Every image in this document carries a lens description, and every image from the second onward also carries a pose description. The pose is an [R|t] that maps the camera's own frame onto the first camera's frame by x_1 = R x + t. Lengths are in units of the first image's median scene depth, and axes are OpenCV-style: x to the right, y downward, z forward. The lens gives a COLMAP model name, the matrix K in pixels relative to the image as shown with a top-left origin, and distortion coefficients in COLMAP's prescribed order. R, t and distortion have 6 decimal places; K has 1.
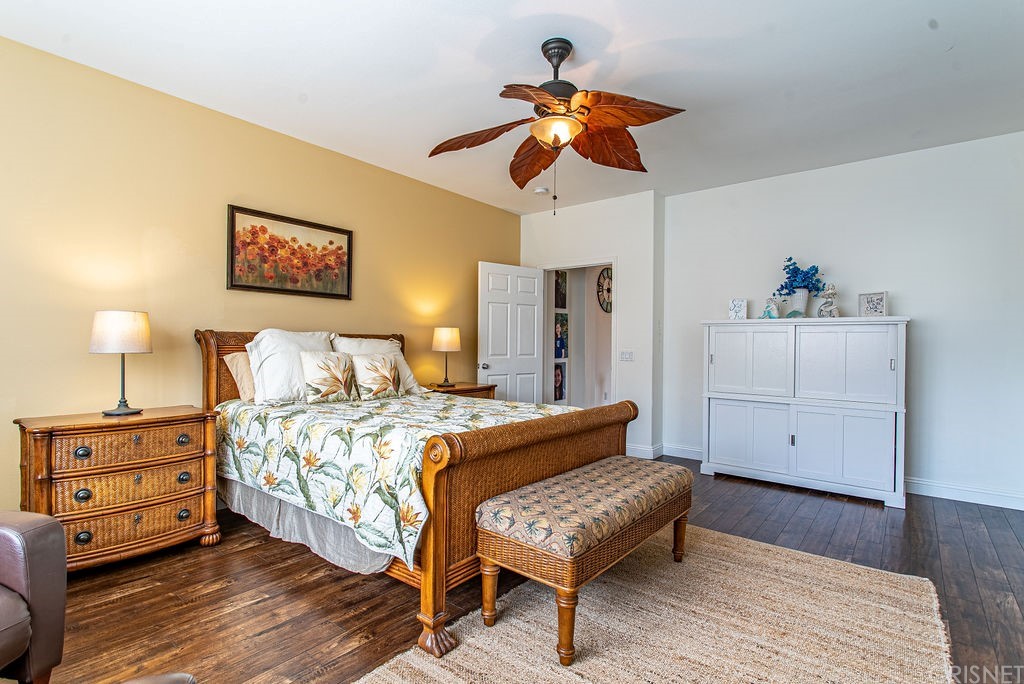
lens RADIAL K [[490.8, 0, 506.2], [0, 490.8, 343.9], [0, 0, 1]] dist [-0.002362, 0.002569]
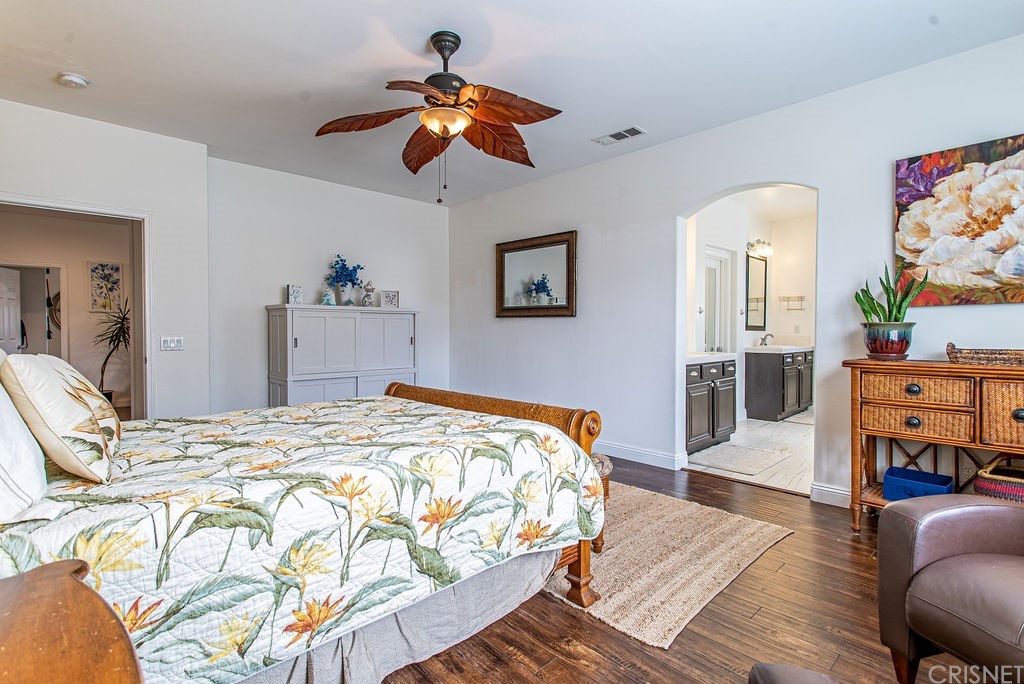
lens RADIAL K [[507.7, 0, 503.4], [0, 507.7, 335.9], [0, 0, 1]] dist [0.000019, 0.000121]
pose [[0.113618, -0.018927, 0.993344, -0.912221], [-0.002025, 0.999812, 0.019282, -0.008069], [-0.993522, -0.004203, 0.113558, 0.732851]]
